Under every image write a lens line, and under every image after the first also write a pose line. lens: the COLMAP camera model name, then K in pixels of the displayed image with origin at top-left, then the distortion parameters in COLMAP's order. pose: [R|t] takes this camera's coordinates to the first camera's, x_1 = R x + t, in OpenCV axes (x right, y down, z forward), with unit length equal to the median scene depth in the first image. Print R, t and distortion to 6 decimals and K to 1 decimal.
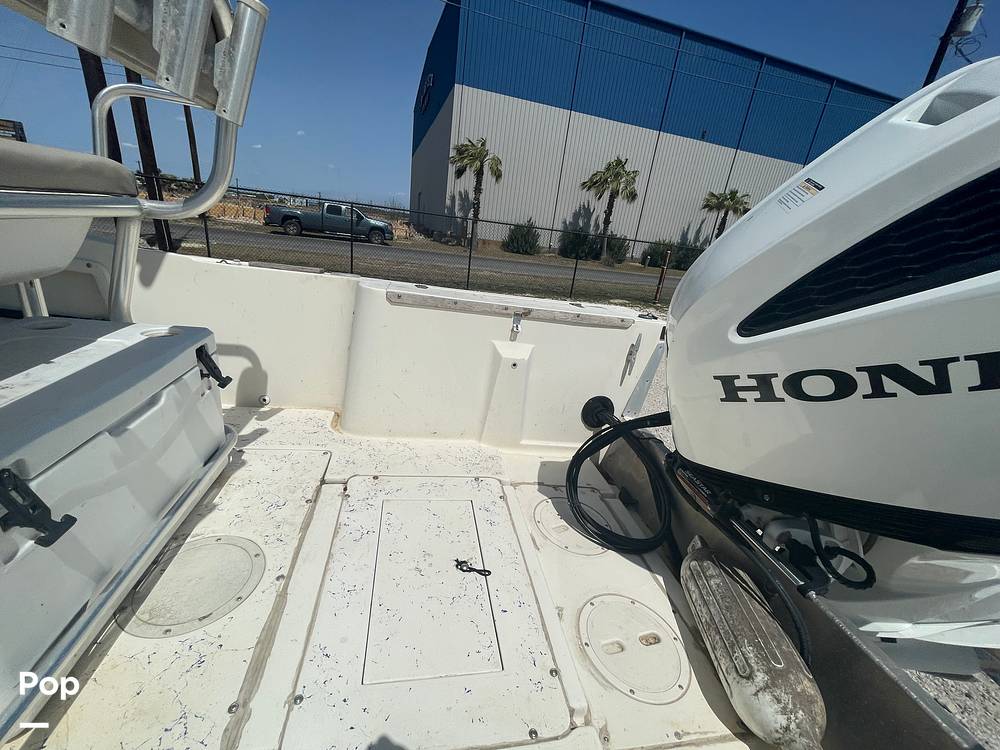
lens RADIAL K [[403.0, 0, 501.9], [0, 403.0, 379.8], [0, 0, 1]] dist [-0.000296, 0.000038]
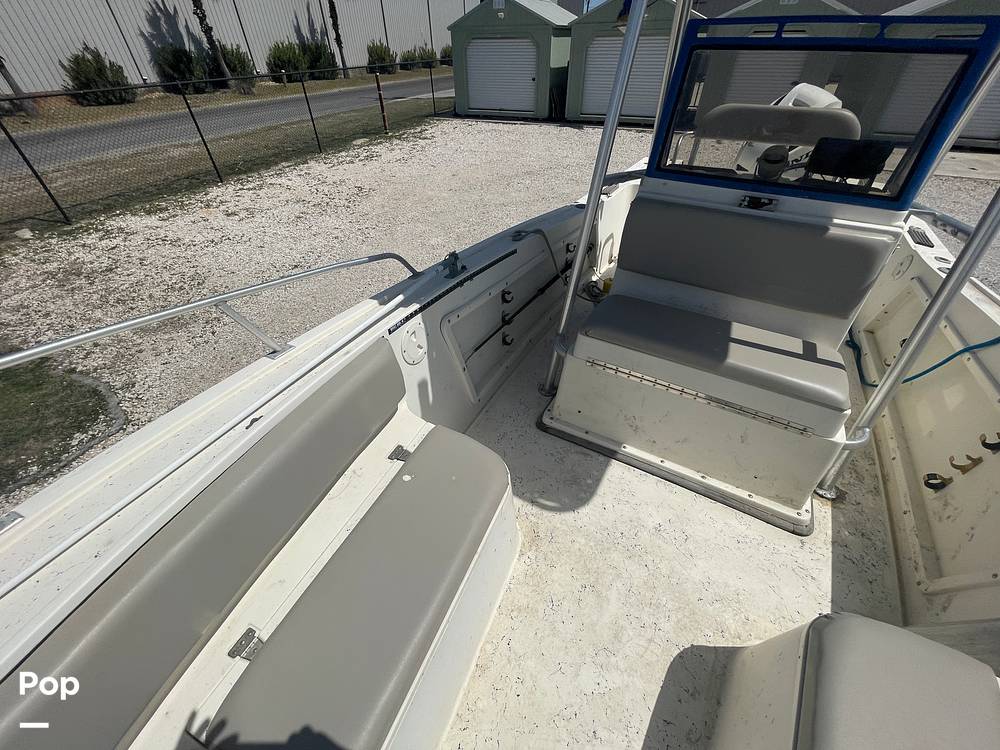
lens RADIAL K [[403.0, 0, 500.5], [0, 403.0, 379.5], [0, 0, 1]] dist [-0.000296, 0.000038]
pose [[0.643719, -0.587218, 0.490715, -3.541692], [0.353722, 0.796943, 0.489656, -0.986602], [-0.678607, -0.141624, 0.720719, -0.448770]]
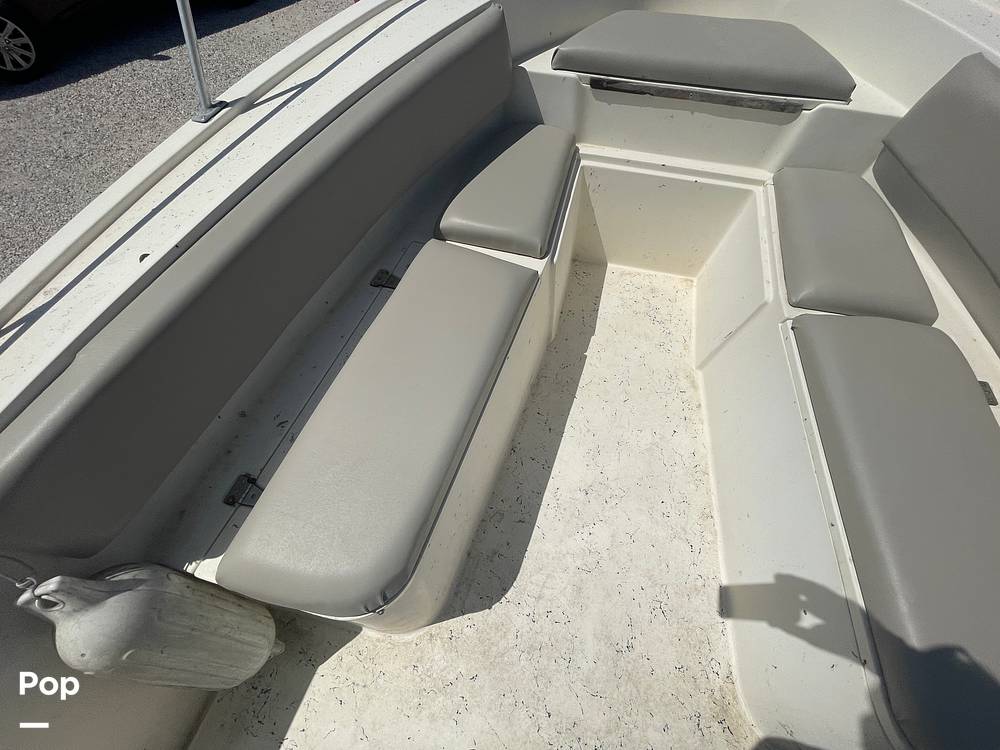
lens RADIAL K [[403.0, 0, 497.9], [0, 403.0, 380.1], [0, 0, 1]] dist [-0.000296, 0.000038]
pose [[-0.427550, 0.714381, -0.553950, -2.942022], [-0.377640, 0.415606, 0.827442, -0.652937], [0.821334, 0.562966, 0.092087, -0.476095]]
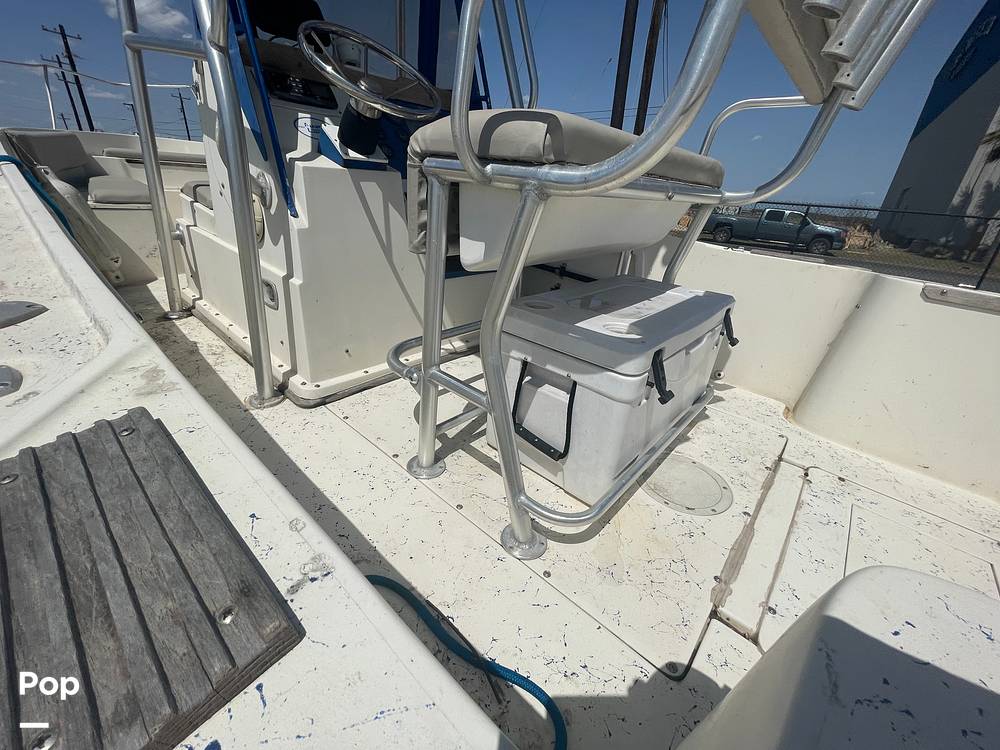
lens RADIAL K [[403.0, 0, 502.7], [0, 403.0, 383.1], [0, 0, 1]] dist [-0.000296, 0.000038]
pose [[0.611074, 0.271134, -0.743690, -0.174691], [-0.280066, 0.952794, 0.117245, 0.154180], [0.740372, 0.136637, 0.658163, -0.233258]]
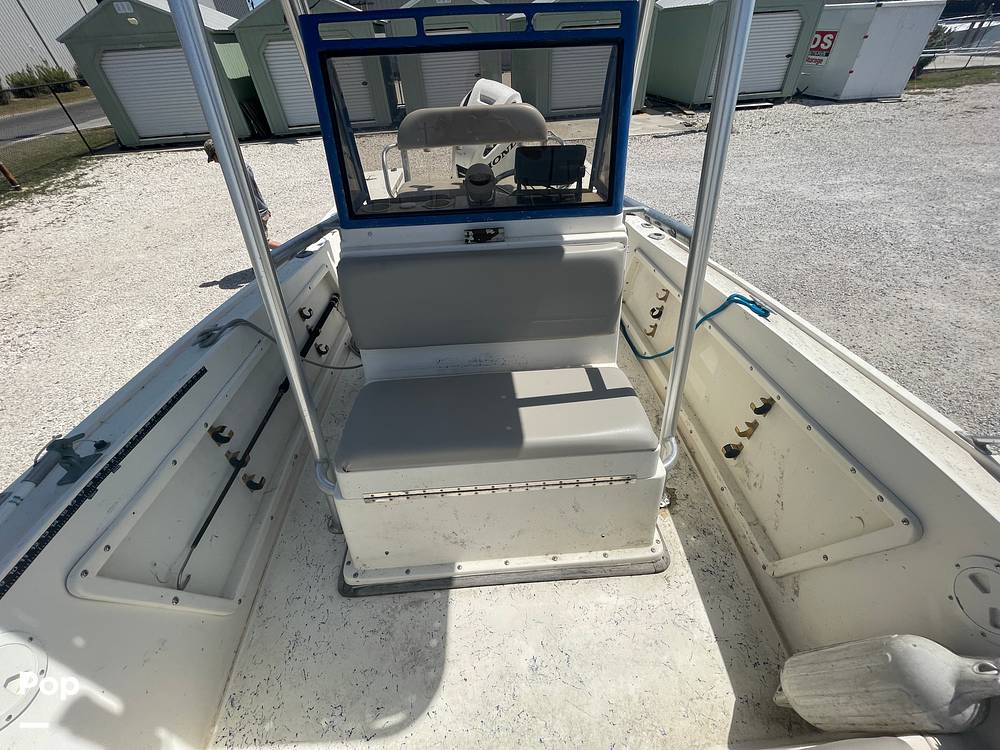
lens RADIAL K [[403.0, 0, 502.4], [0, 403.0, 379.4], [0, 0, 1]] dist [-0.000296, 0.000038]
pose [[0.123140, -0.744676, 0.655968, -2.954106], [0.406664, 0.640817, 0.651136, -0.936802], [-0.905241, 0.186578, 0.381743, -0.367922]]
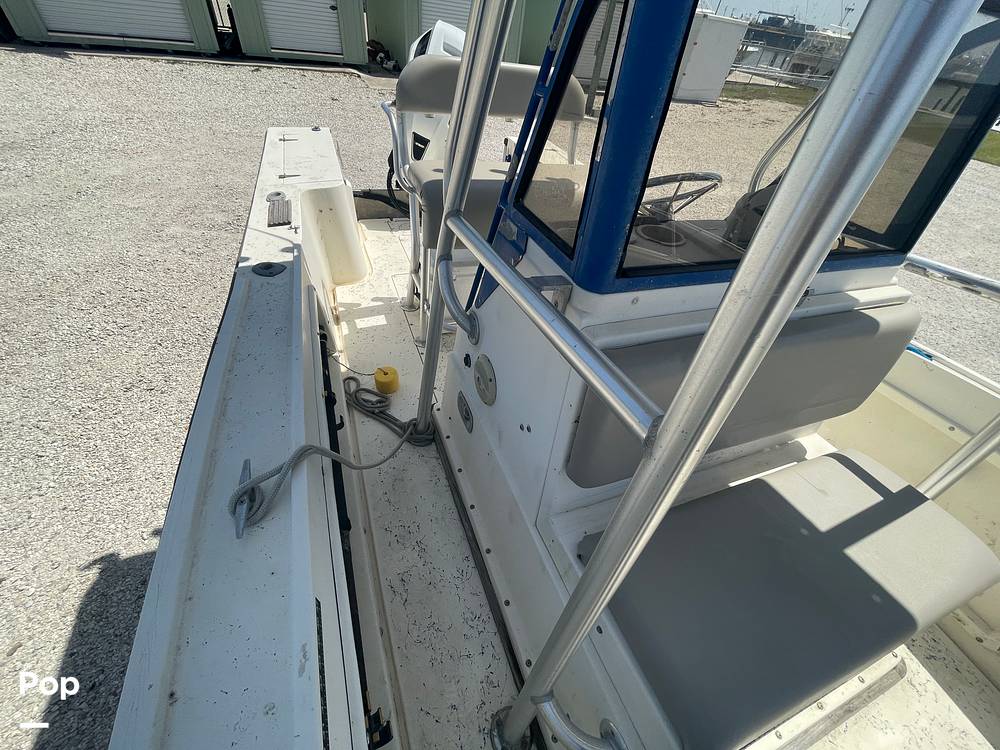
lens RADIAL K [[403.0, 0, 503.3], [0, 403.0, 380.3], [0, 0, 1]] dist [-0.000296, 0.000038]
pose [[-0.151940, -0.787503, 0.597288, -2.363341], [0.209946, 0.564799, 0.798075, -1.100423], [-0.965835, 0.246658, 0.079517, 0.557593]]
